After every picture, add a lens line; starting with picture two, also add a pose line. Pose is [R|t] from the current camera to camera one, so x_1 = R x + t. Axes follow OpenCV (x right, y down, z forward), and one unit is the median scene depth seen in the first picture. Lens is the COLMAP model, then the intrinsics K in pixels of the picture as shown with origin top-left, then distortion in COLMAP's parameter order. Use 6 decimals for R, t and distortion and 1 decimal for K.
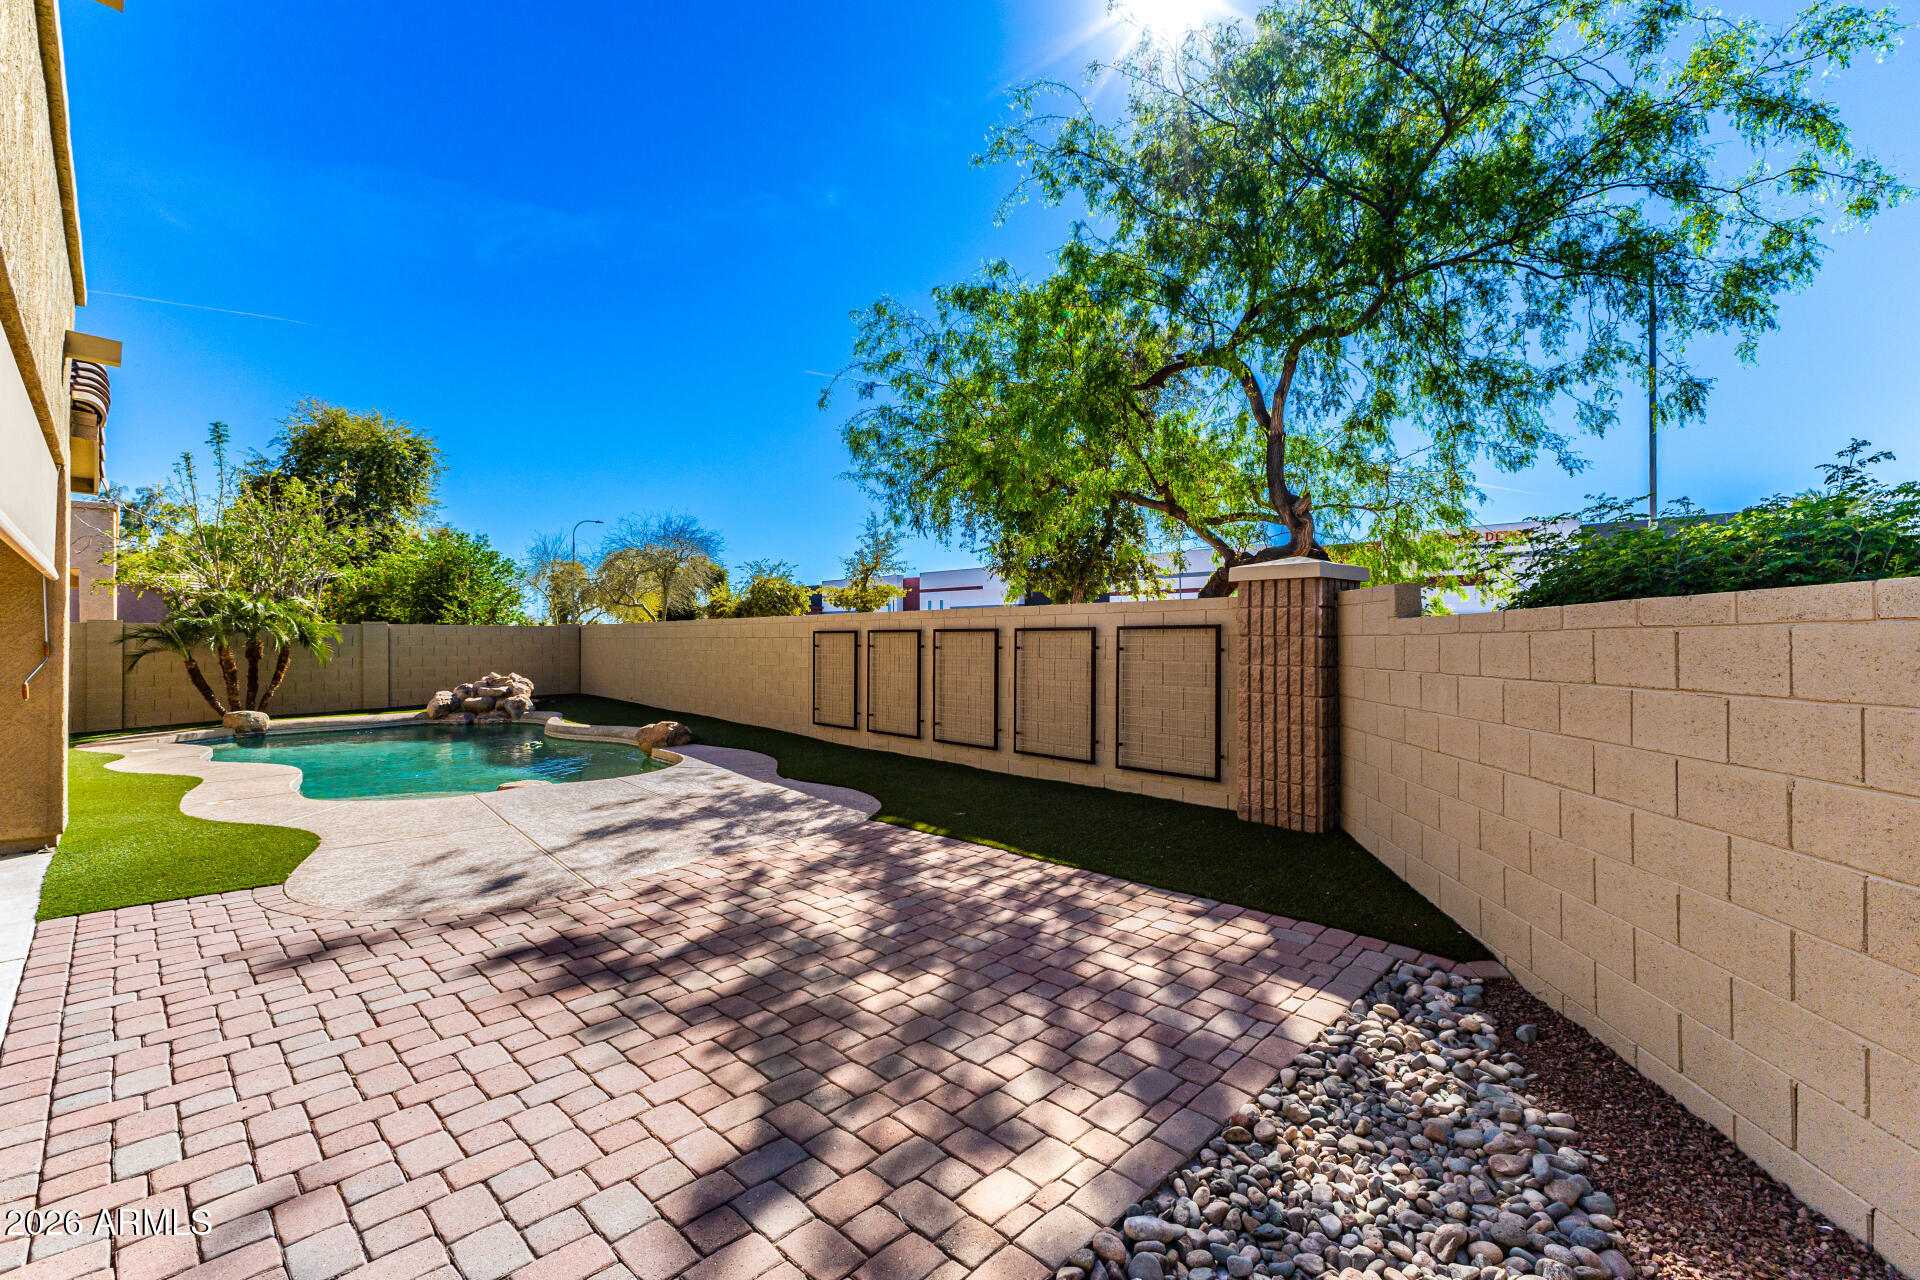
lens RADIAL K [[811.7, 0, 966.6], [0, 811.7, 629.3], [0, 0, 1]] dist [-0.000346, -0.000248]
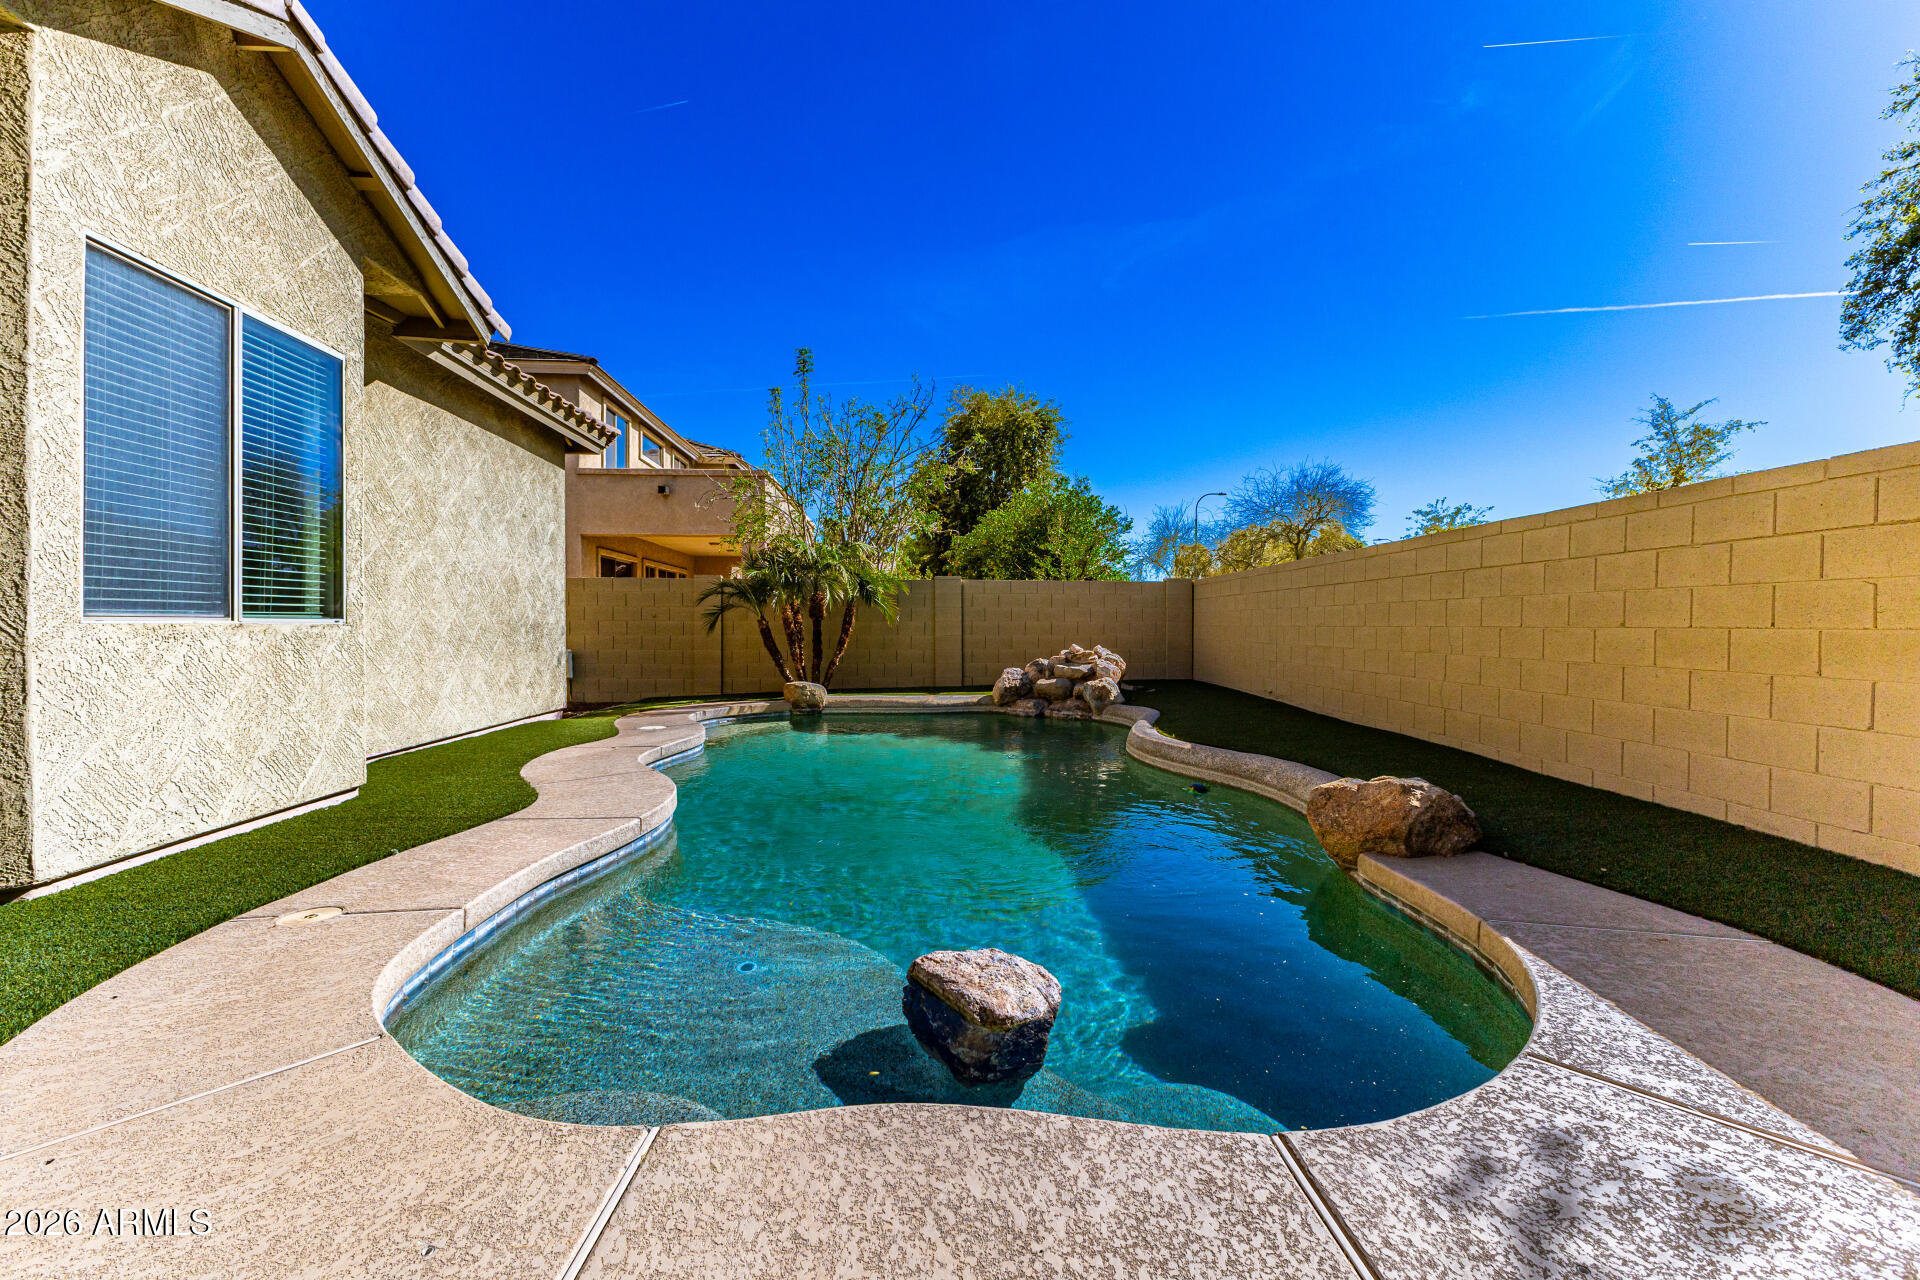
lens RADIAL K [[811.7, 0, 970.1], [0, 811.7, 629.9], [0, 0, 1]] dist [-0.000346, -0.000248]
pose [[0.747710, 0.009165, -0.663962, -0.220500], [0.000148, 0.999902, 0.013968, 0.036709], [0.664026, -0.010542, 0.747636, 0.494220]]
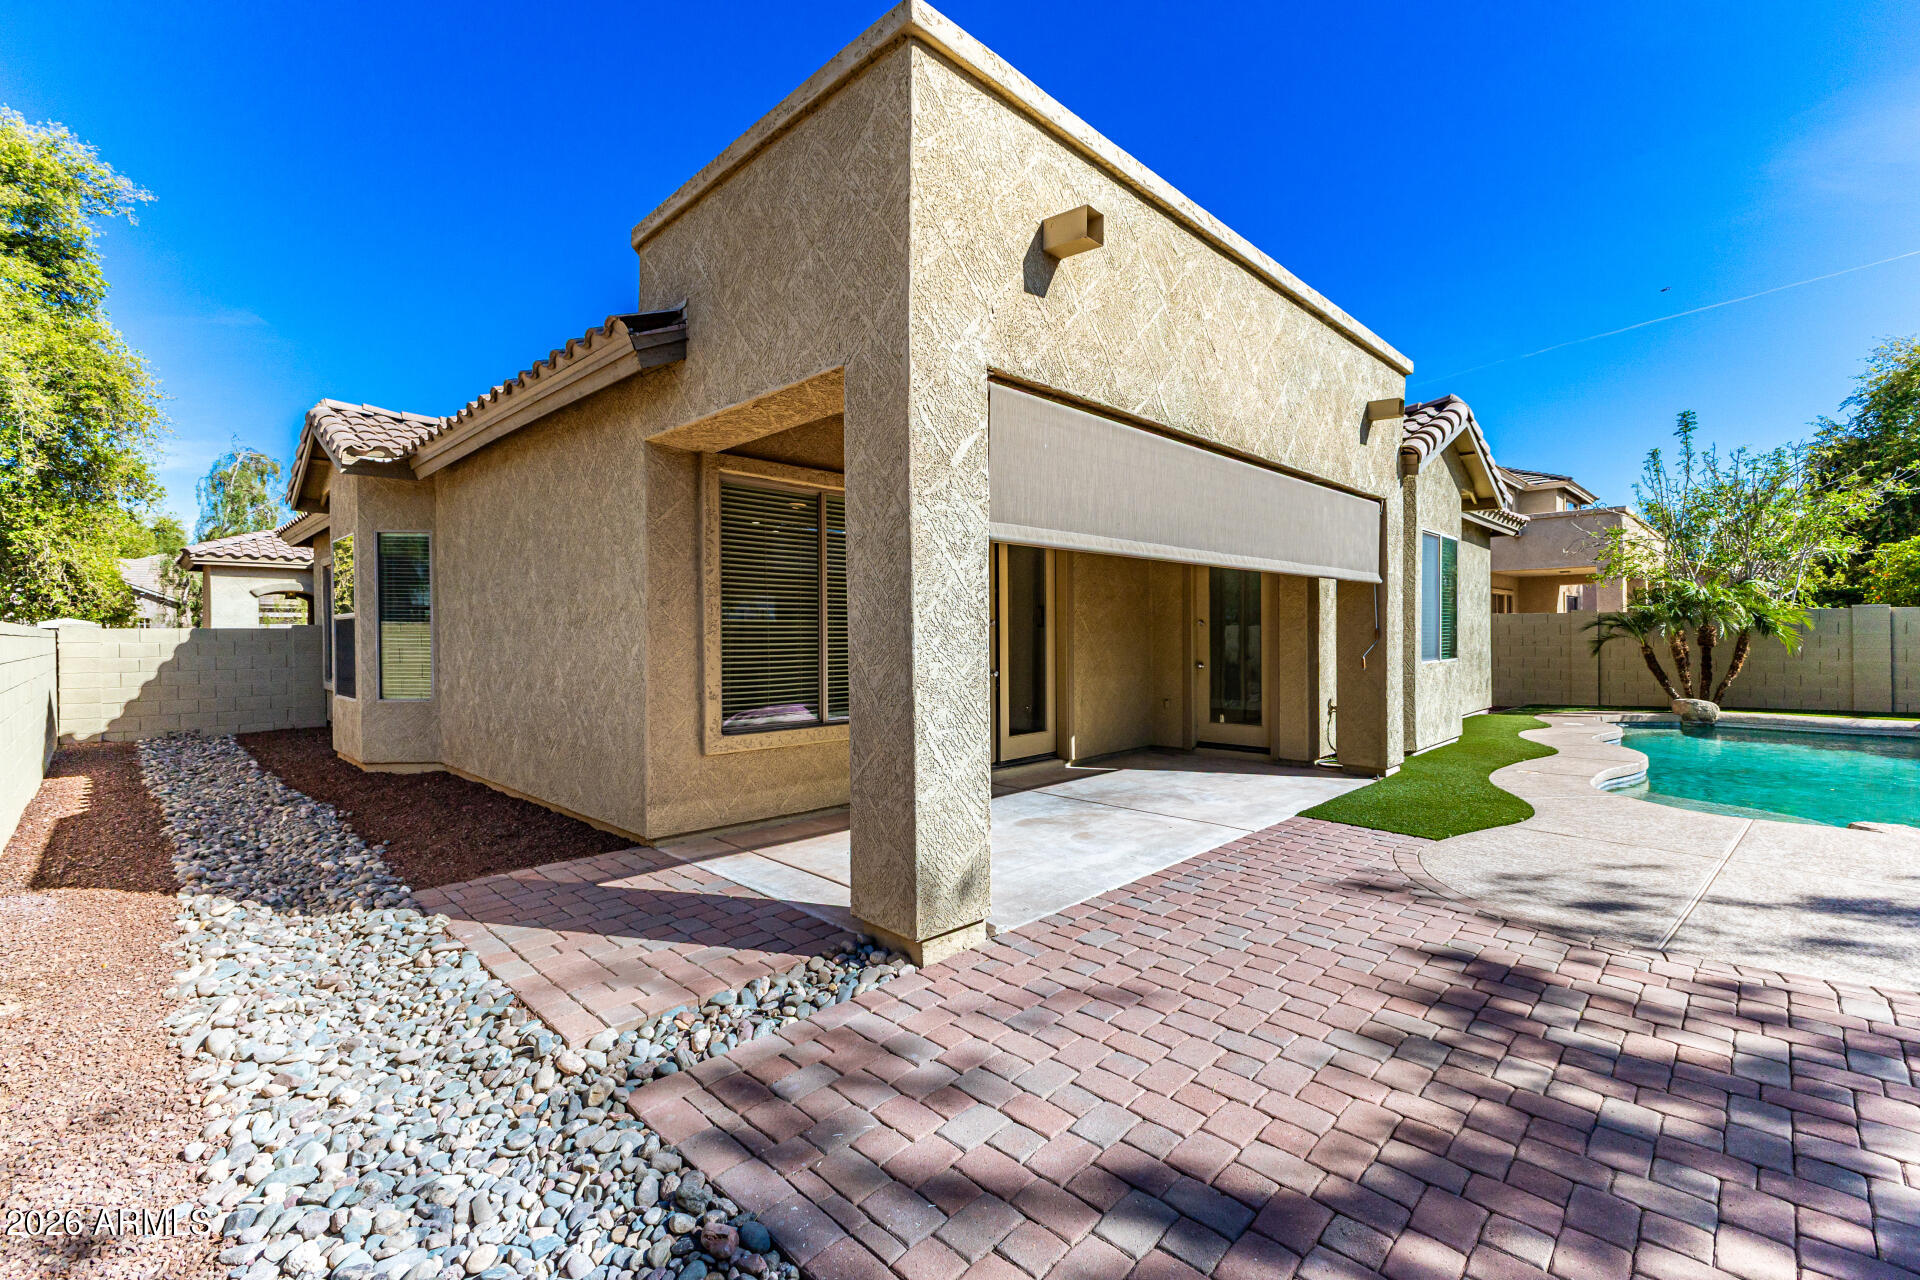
lens RADIAL K [[811.7, 0, 965.2], [0, 811.7, 632.9], [0, 0, 1]] dist [-0.000346, -0.000248]
pose [[-0.018188, 0.004919, -0.999822, 0.111075], [0.013424, 0.999899, 0.004675, 0.003818], [0.999744, -0.013336, -0.018253, 0.130906]]
